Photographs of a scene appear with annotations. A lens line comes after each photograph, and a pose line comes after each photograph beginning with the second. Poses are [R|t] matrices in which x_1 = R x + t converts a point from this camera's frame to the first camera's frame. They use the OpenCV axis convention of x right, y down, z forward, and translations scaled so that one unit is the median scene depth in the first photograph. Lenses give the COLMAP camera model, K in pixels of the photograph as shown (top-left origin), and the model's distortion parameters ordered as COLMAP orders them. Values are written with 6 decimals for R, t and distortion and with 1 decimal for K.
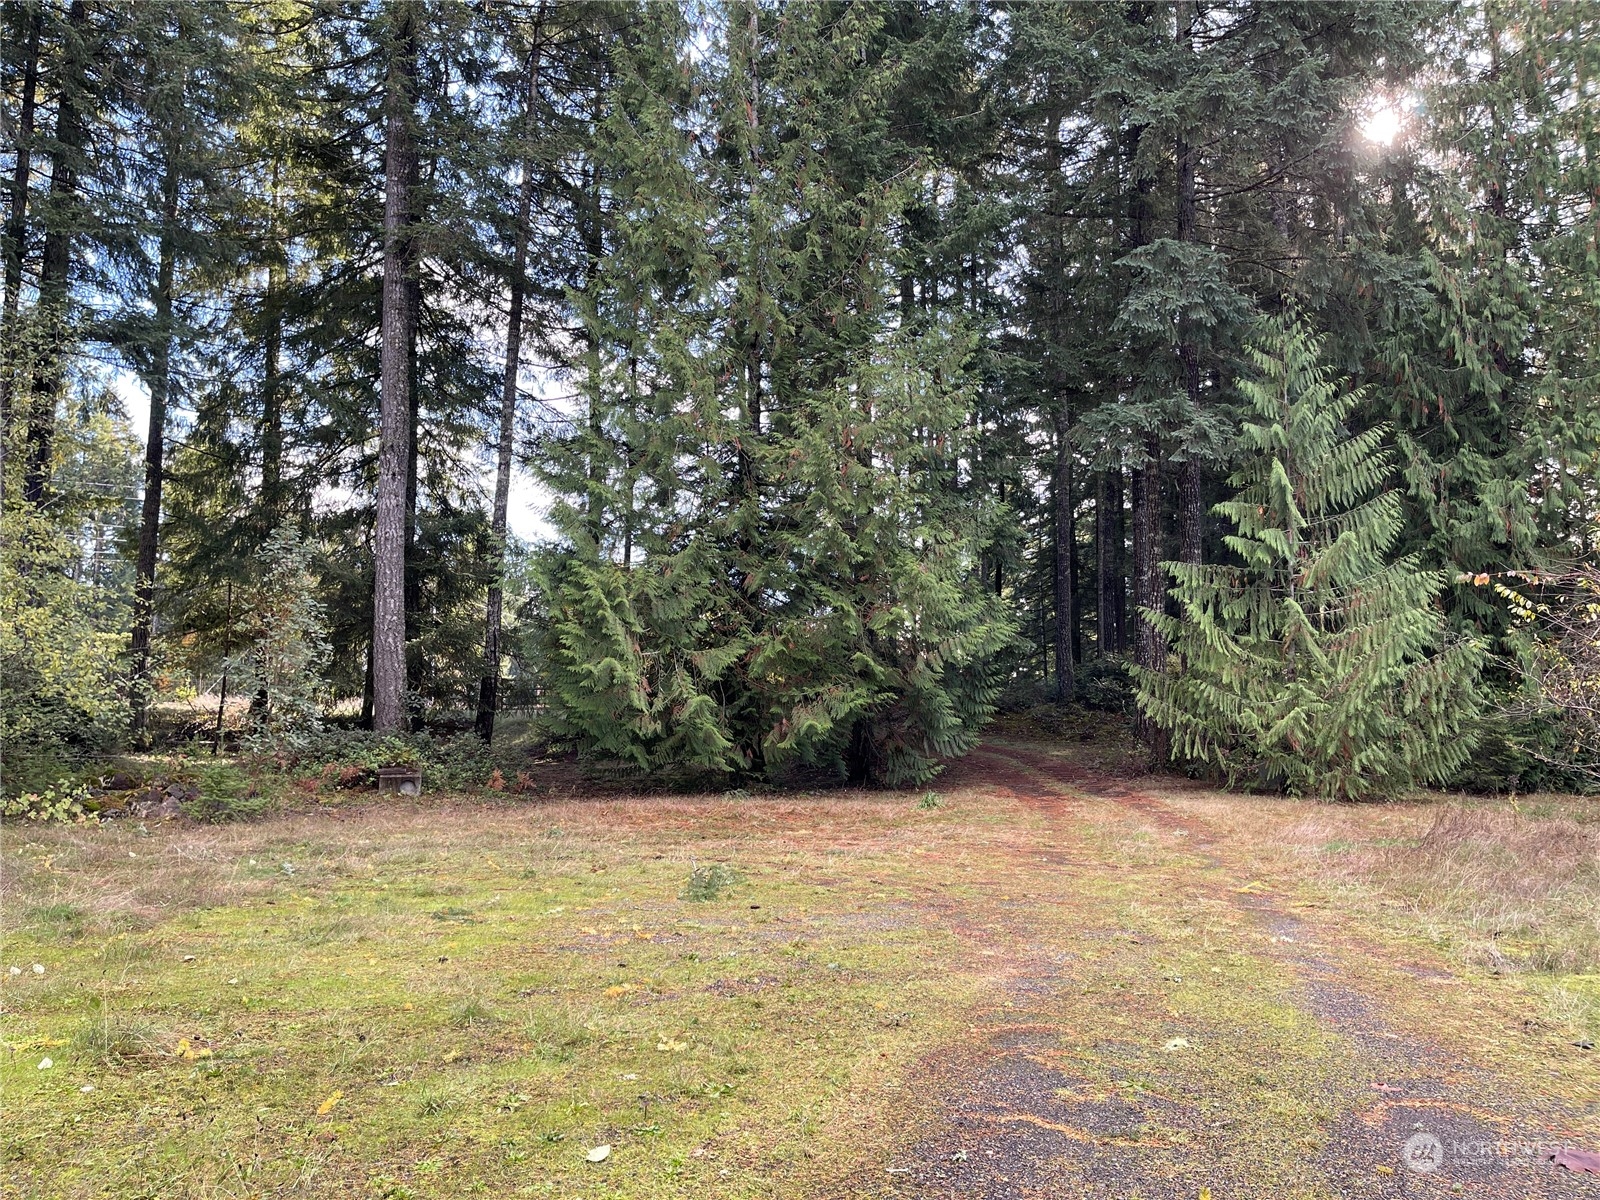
lens RADIAL K [[1226.8, 0, 800.0], [0, 1226.8, 600.0], [0, 0, 1]] dist [0.081316, -0.108994]
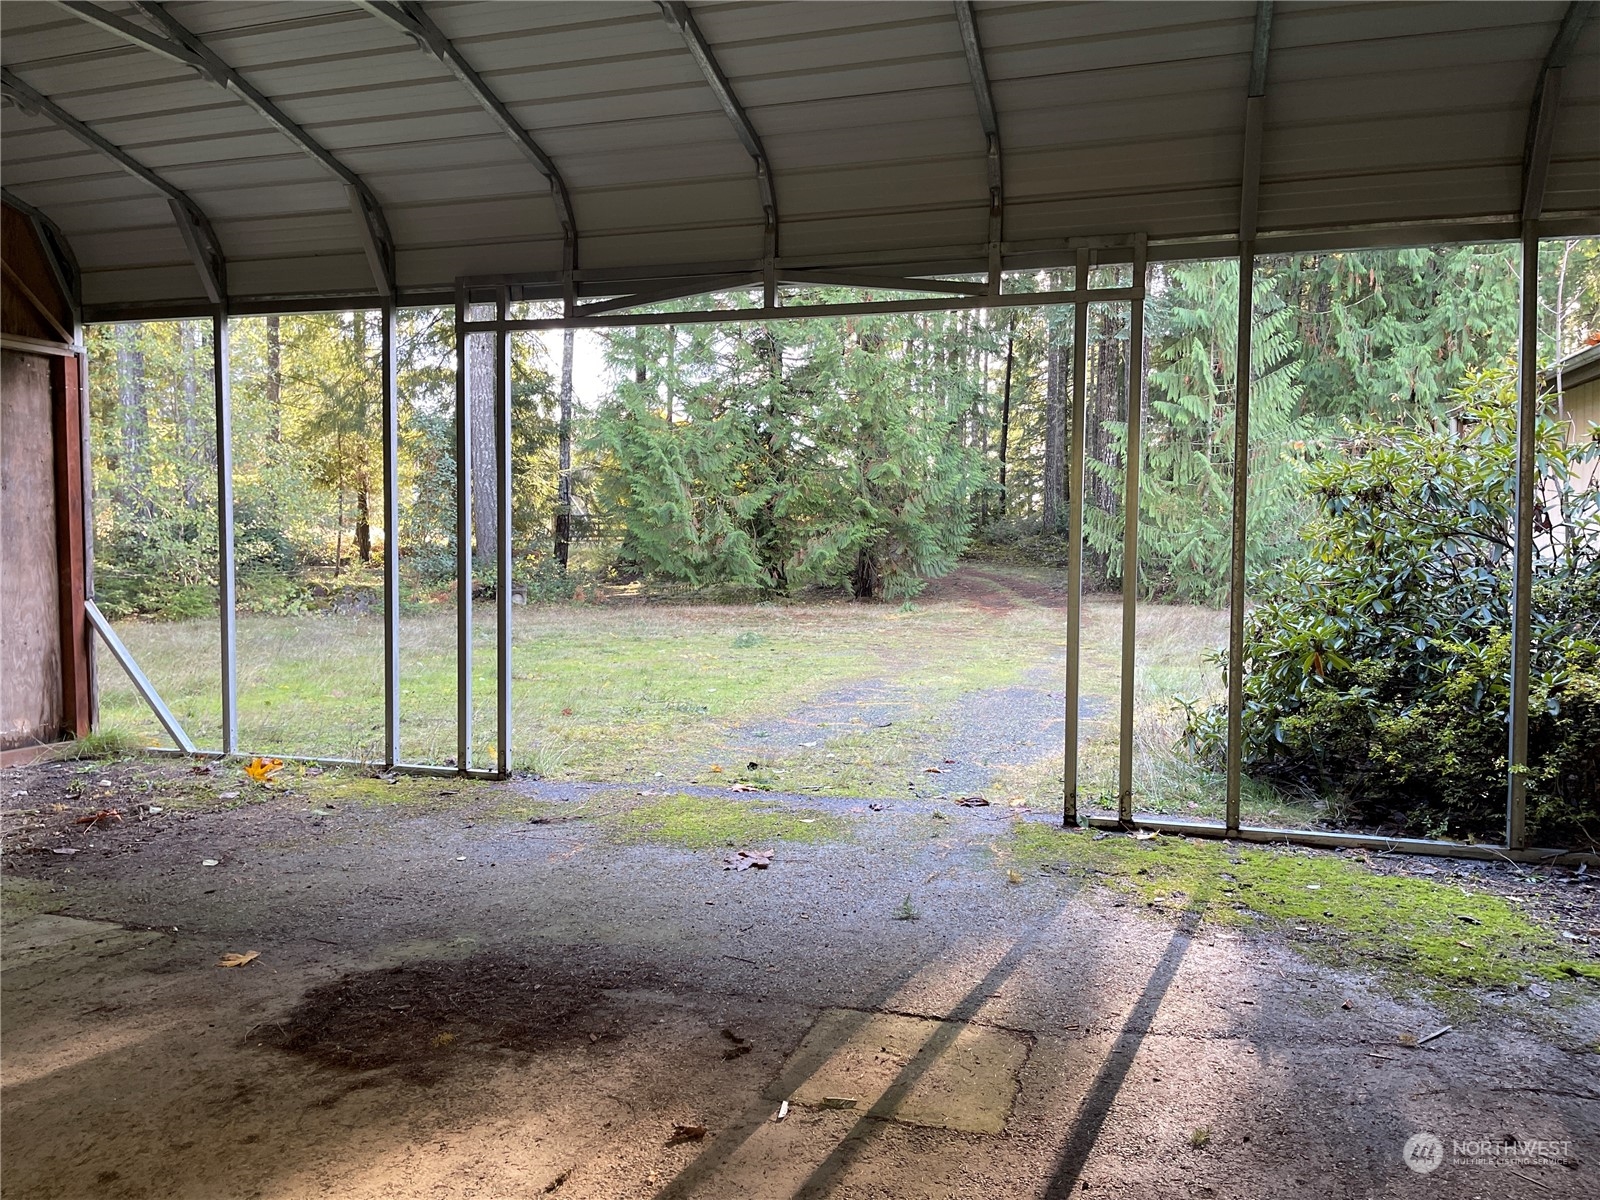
lens RADIAL K [[1226.8, 0, 800.0], [0, 1226.8, 600.0], [0, 0, 1]] dist [0.081316, -0.108994]
pose [[0.999676, 0.000800, -0.025439, 0.018147], [0.002662, 0.990737, 0.135767, -0.024417], [0.025312, -0.135791, 0.990414, -0.286061]]
